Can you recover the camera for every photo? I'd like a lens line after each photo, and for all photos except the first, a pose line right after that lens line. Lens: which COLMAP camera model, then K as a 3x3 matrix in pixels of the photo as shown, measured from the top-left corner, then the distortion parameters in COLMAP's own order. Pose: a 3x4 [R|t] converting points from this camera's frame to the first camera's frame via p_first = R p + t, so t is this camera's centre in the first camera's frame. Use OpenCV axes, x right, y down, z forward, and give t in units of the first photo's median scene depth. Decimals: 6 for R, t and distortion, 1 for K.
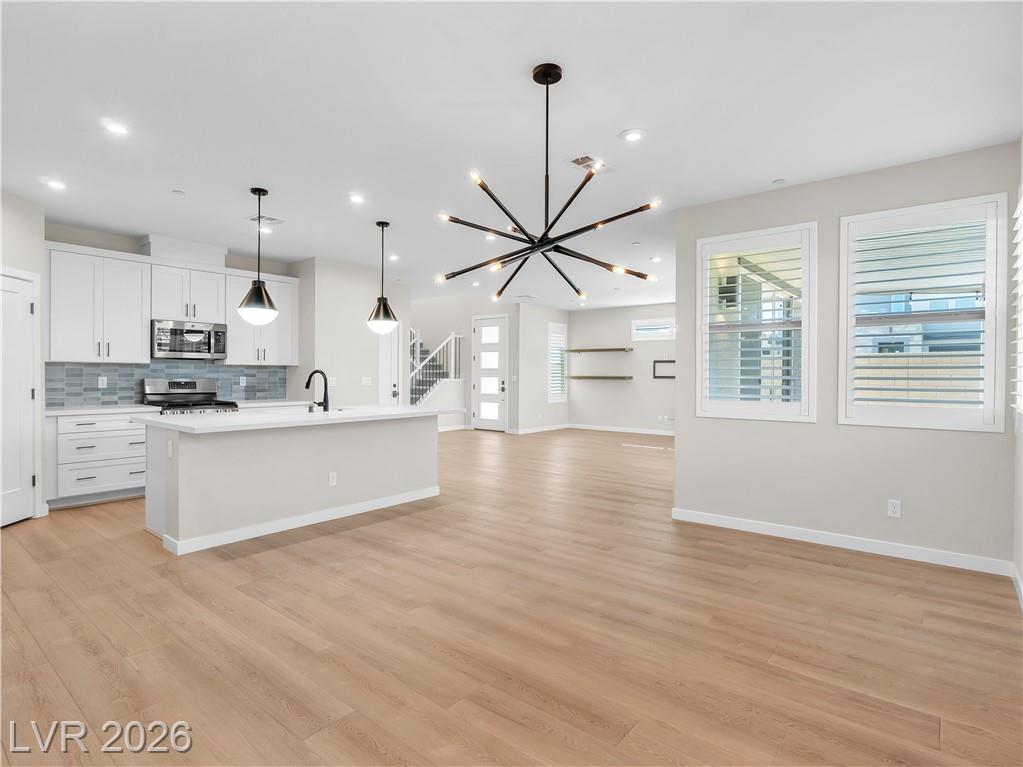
lens RADIAL K [[525.1, 0, 512.0], [0, 525.1, 380.0], [0, 0, 1]] dist [-0.004314, -0.000876]
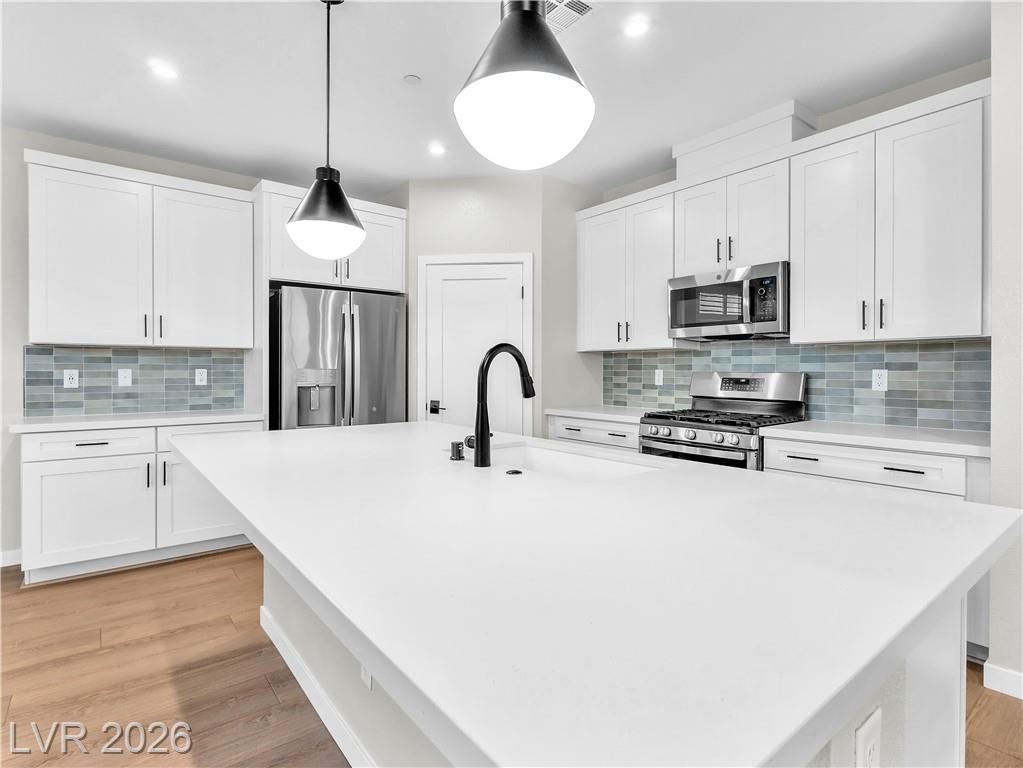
lens RADIAL K [[525.1, 0, 513.3], [0, 525.1, 375.9], [0, 0, 1]] dist [-0.004314, -0.000876]
pose [[-0.219194, 0.006305, -0.975661, -0.025834], [-0.012165, 0.999884, 0.009195, -0.001653], [0.975605, 0.013884, -0.219092, 0.962487]]
